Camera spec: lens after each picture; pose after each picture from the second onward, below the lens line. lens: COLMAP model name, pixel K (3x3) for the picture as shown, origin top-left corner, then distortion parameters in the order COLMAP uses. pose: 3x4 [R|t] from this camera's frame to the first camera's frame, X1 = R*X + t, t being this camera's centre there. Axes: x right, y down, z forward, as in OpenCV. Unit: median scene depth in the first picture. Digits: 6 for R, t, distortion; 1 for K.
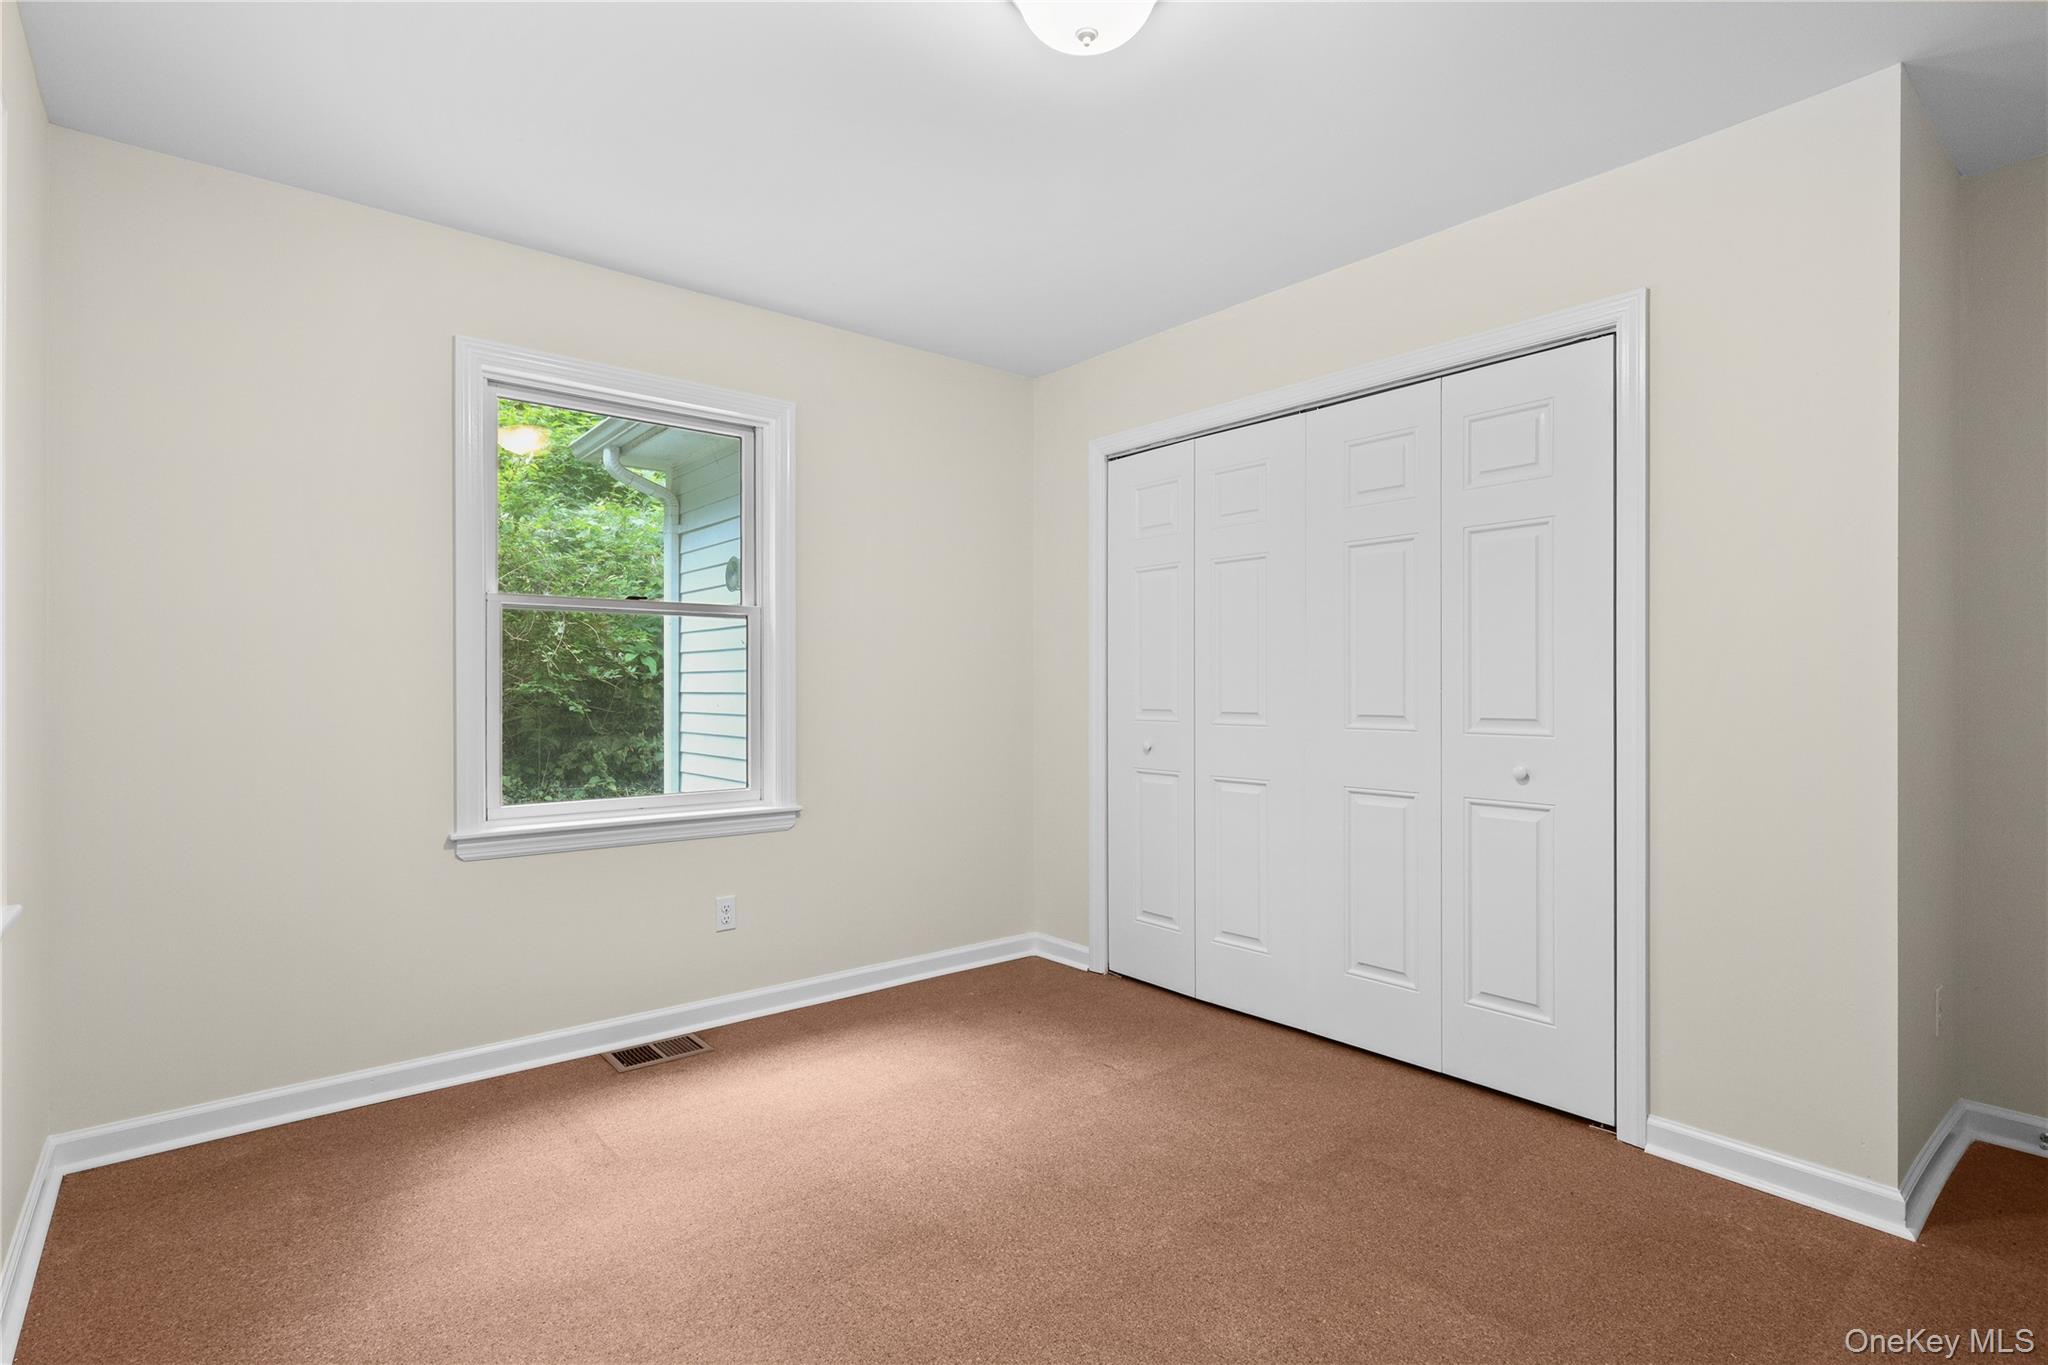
lens RADIAL K [[989.1, 0, 1020.3], [0, 989.1, 679.4], [0, 0, 1]] dist [0.003128, 0.000213]
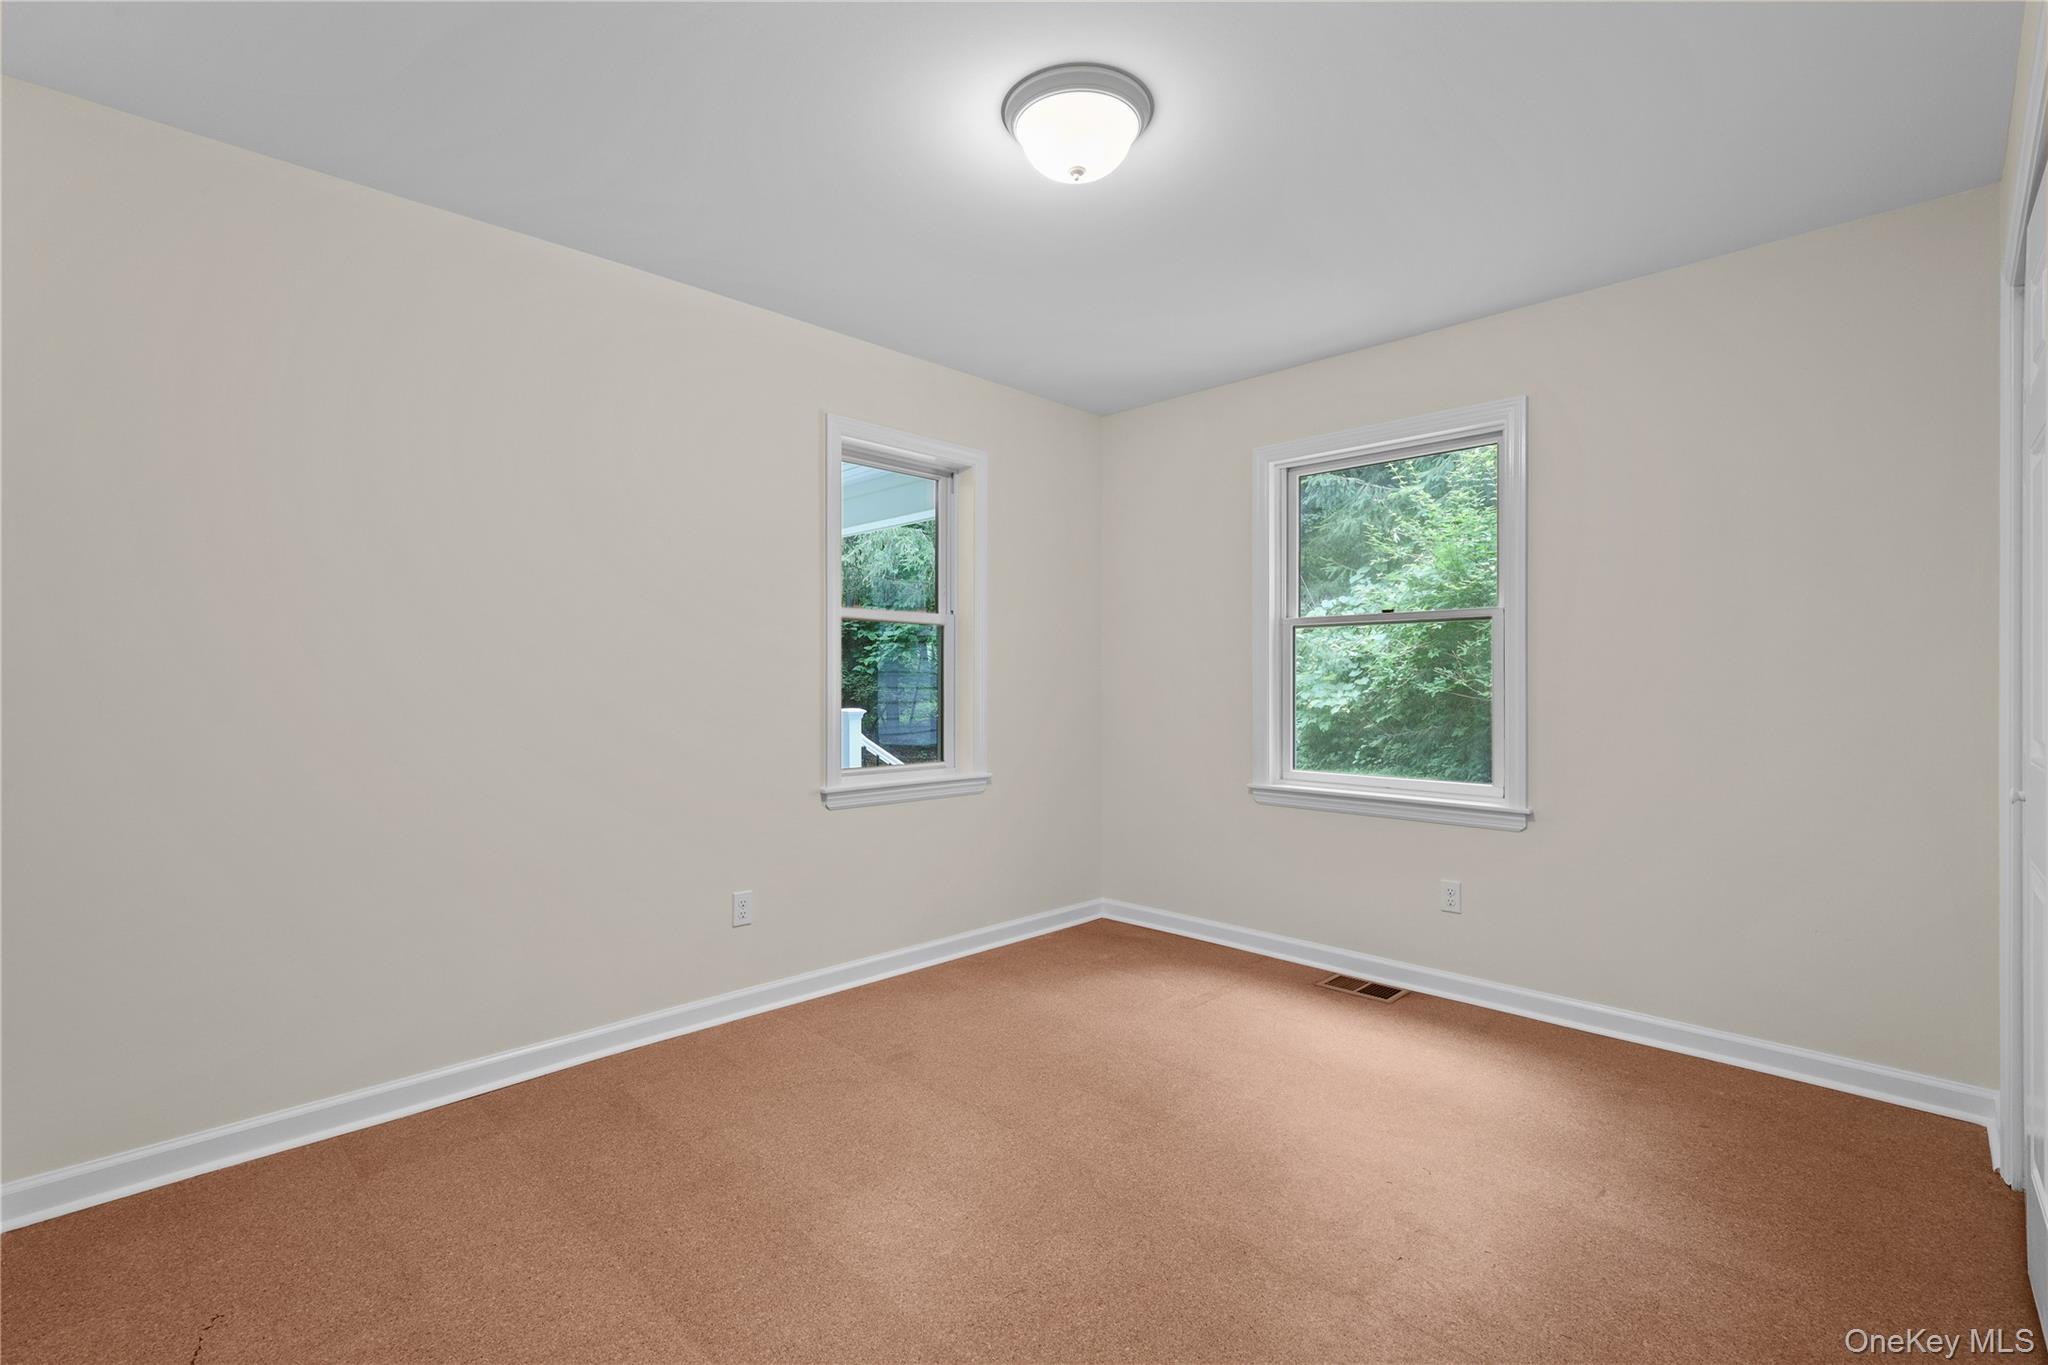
lens RADIAL K [[927.2, 0, 1015.7], [0, 927.2, 684.0], [0, 0, 1]] dist [0.001864, -0.000012]
pose [[0.096928, 0.003597, -0.995285, 0.724985], [0.005743, 0.999975, 0.004173, -0.001266], [0.995275, -0.006121, 0.096905, 0.477067]]
